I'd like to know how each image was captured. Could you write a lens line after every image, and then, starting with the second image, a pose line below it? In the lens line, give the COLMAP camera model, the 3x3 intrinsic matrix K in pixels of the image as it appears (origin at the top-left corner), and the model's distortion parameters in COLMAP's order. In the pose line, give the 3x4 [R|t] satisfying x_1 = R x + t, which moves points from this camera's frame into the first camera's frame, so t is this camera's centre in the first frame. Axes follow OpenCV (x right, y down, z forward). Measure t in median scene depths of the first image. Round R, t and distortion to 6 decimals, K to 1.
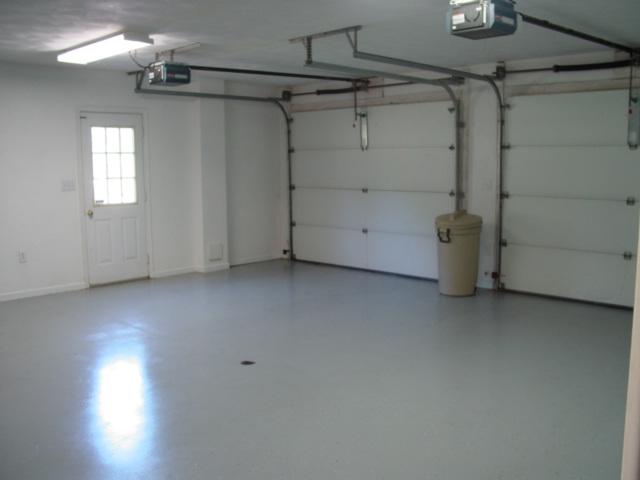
lens RADIAL K [[650.3, 0, 319.9], [0, 650.3, 239.7], [0, 0, 1]] dist [-0.095656, 0.000000]
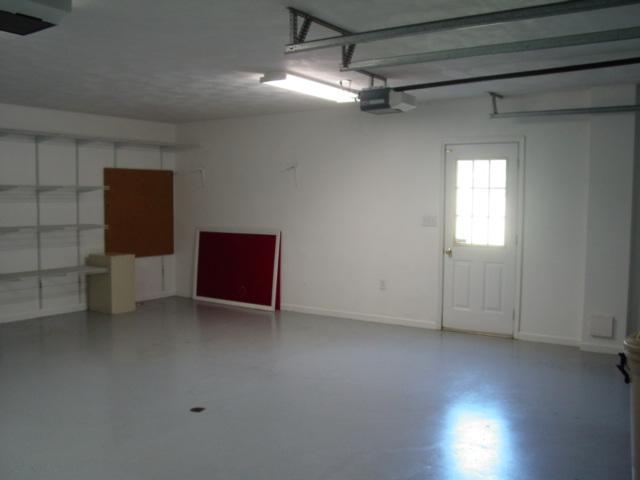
lens RADIAL K [[650.3, 0, 319.7], [0, 650.3, 240.5], [0, 0, 1]] dist [-0.095656, 0.000000]
pose [[0.170236, 0.072934, -0.982701, 0.533164], [-0.128632, 0.990369, 0.051220, -0.080738], [0.976972, 0.117687, 0.177978, 0.634061]]
